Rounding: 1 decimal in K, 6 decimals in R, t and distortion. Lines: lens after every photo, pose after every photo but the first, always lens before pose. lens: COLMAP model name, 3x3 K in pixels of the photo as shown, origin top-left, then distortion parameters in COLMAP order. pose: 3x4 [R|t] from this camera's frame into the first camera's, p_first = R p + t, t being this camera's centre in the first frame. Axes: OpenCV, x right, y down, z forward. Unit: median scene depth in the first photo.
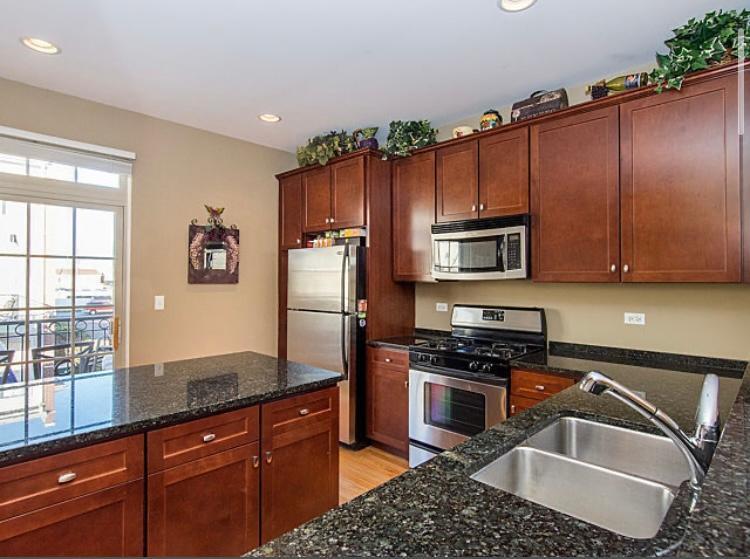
lens RADIAL K [[417.5, 0, 375.0], [0, 417.5, 279.5], [0, 0, 1]] dist [-0.005566, -0.000837]
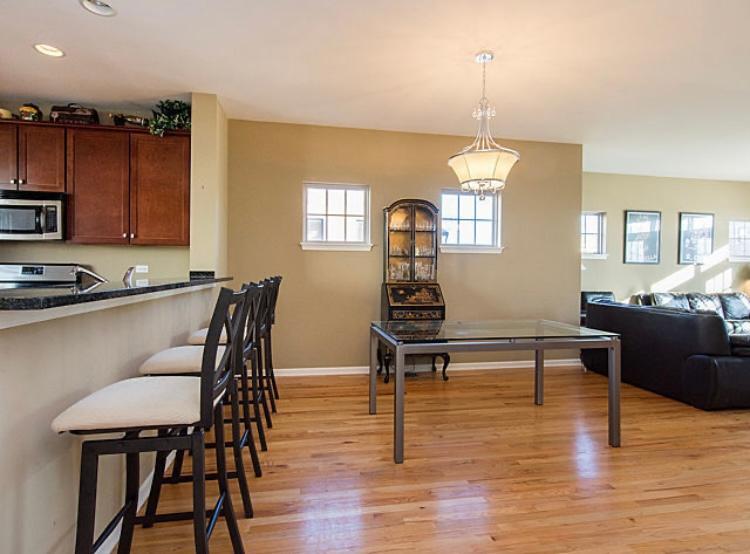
lens RADIAL K [[415.2, 0, 375.0], [0, 415.2, 277.0], [0, 0, 1]] dist [-0.001177, 0.001199]
pose [[0.585720, -0.003110, 0.810508, -0.134420], [-0.015418, 0.999769, 0.014978, 0.079567], [-0.810367, -0.021269, 0.585537, -0.607207]]
